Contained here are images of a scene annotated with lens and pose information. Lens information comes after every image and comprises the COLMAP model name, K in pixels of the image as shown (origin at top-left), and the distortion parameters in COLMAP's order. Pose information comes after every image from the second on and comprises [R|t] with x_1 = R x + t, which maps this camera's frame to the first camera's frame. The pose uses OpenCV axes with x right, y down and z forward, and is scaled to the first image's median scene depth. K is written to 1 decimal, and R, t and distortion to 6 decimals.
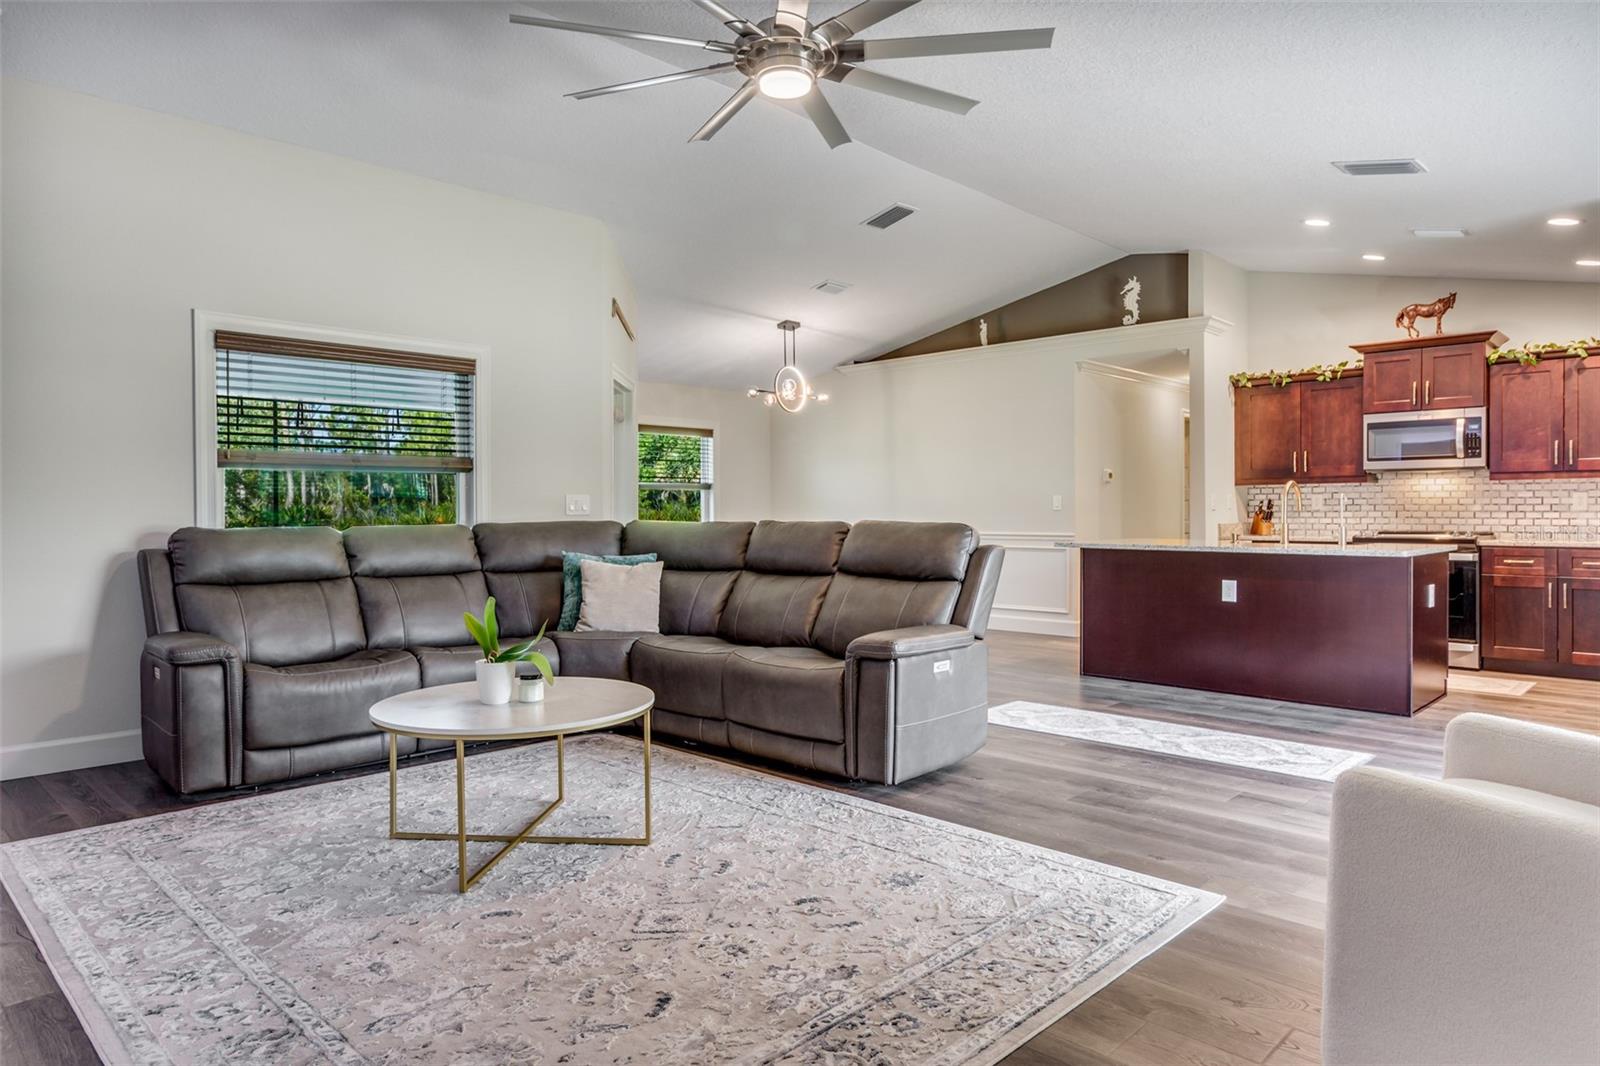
lens RADIAL K [[980.2, 0, 815.5], [0, 980.2, 518.8], [0, 0, 1]] dist [0.000494, 0.001658]
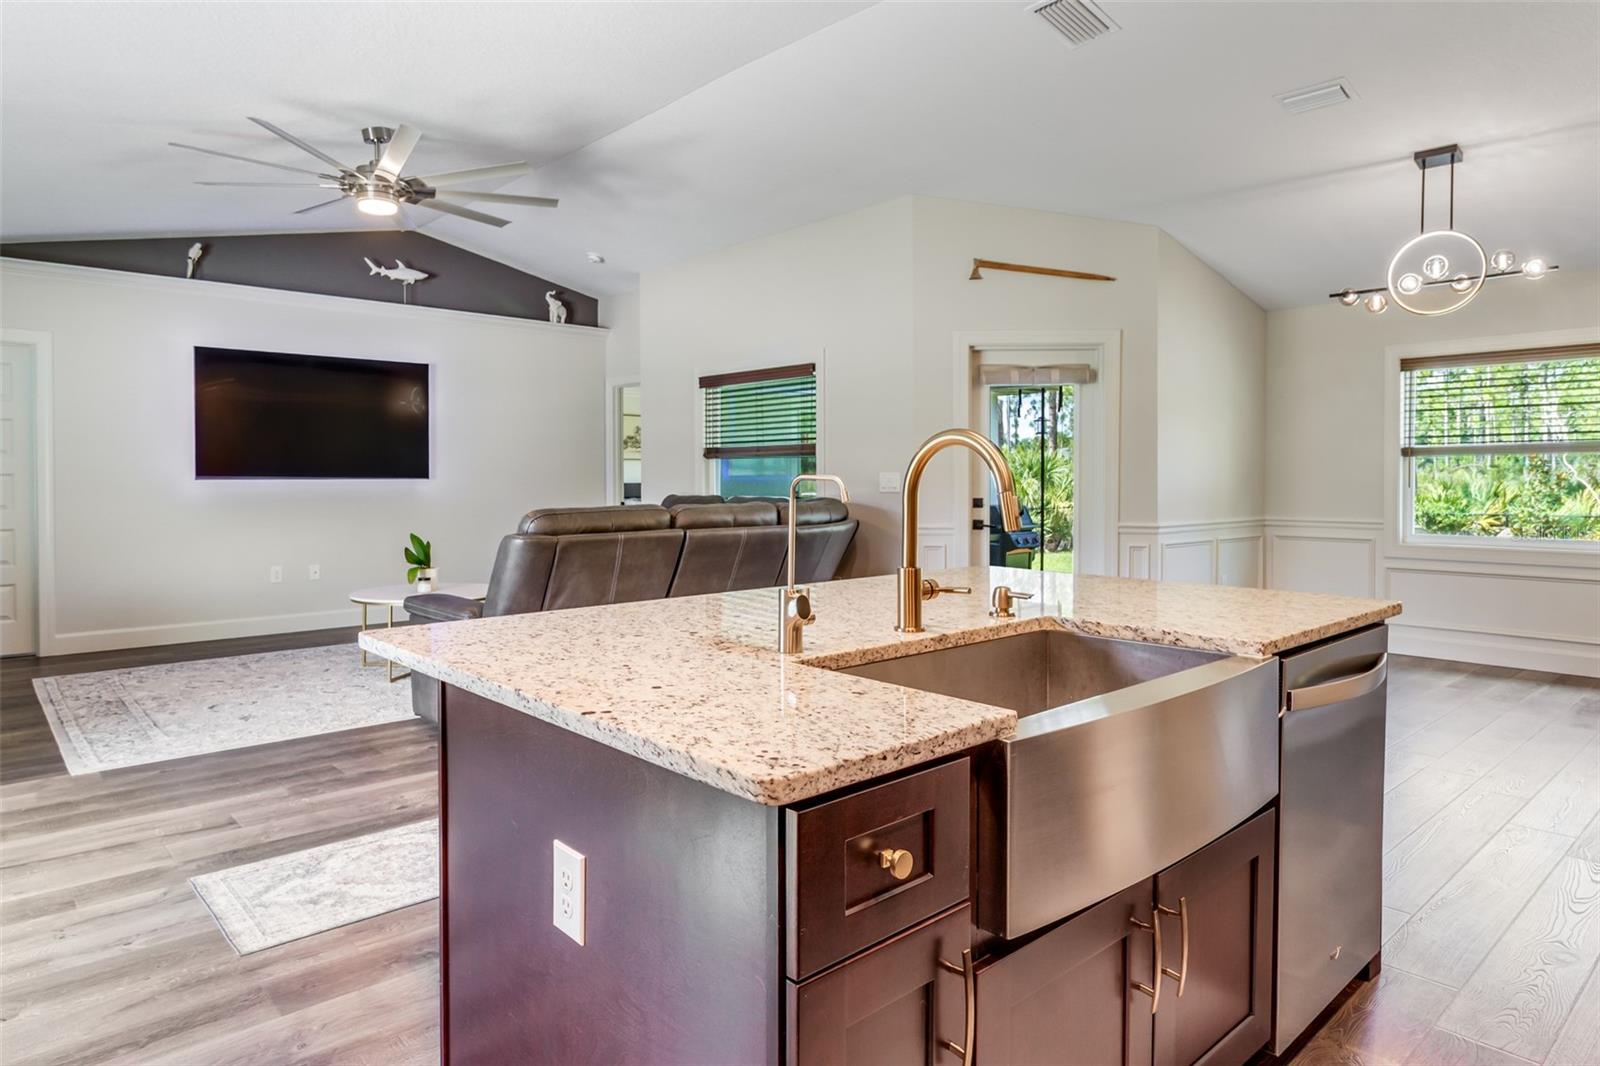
lens RADIAL K [[984.3, 0, 799.4], [0, 984.3, 495.2], [0, 0, 1]] dist [0.009498, 0.000080]
pose [[-0.080018, 0.024614, -0.996489, 0.682660], [-0.008817, 0.999638, 0.025400, -0.022609], [0.996754, 0.010819, -0.079773, 0.844094]]
